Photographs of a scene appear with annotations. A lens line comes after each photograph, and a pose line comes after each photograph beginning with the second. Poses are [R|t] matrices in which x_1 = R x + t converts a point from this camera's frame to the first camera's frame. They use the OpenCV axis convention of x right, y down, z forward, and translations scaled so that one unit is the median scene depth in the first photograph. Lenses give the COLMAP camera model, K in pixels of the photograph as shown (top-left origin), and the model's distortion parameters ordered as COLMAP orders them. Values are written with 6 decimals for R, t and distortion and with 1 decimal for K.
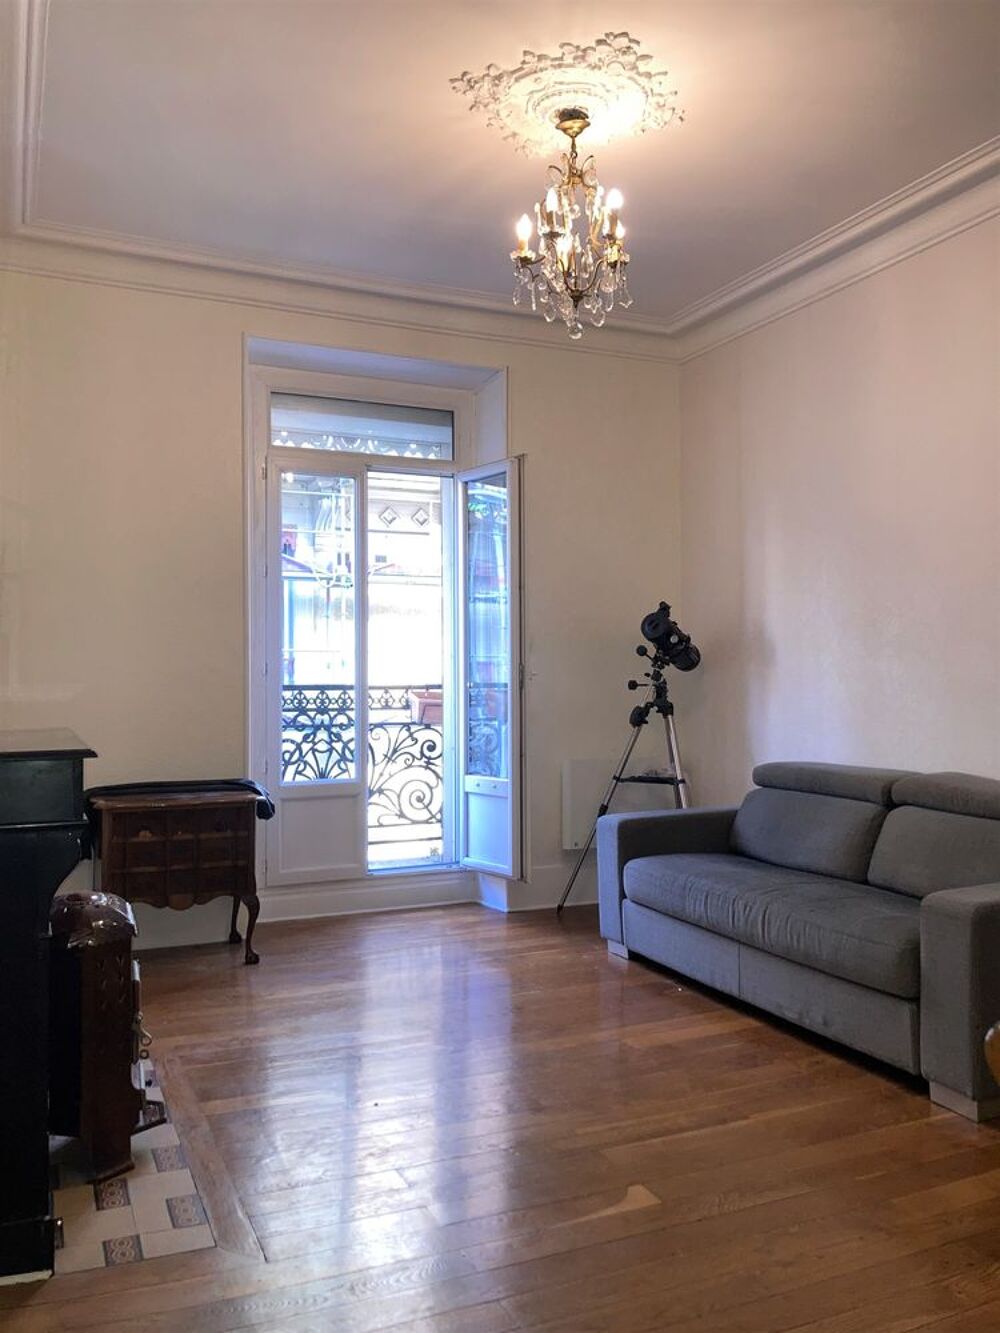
lens RADIAL K [[1122.3, 0, 499.1], [0, 1122.3, 667.4], [0, 0, 1]] dist [0.053328, 0.000019]
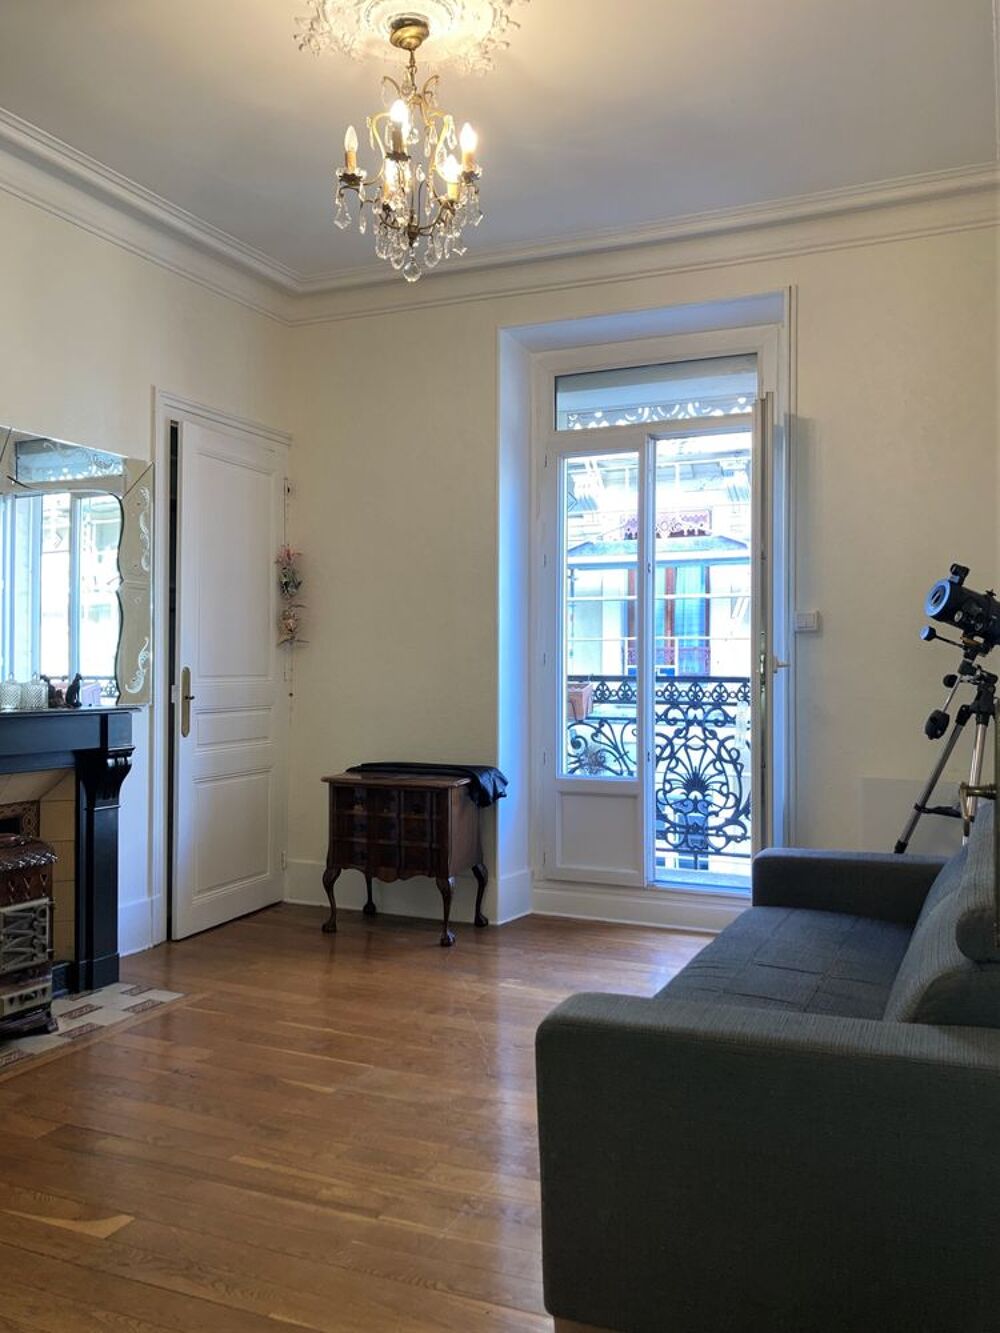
lens RADIAL K [[1122.3, 0, 437.9], [0, 1122.3, 668.1], [0, 0, 1]] dist [0.053328, 0.000019]
pose [[0.640193, 0.004470, -0.768201, 0.417722], [0.002864, 0.999962, 0.008205, 0.000739], [0.768208, -0.007453, 0.640156, 0.252044]]
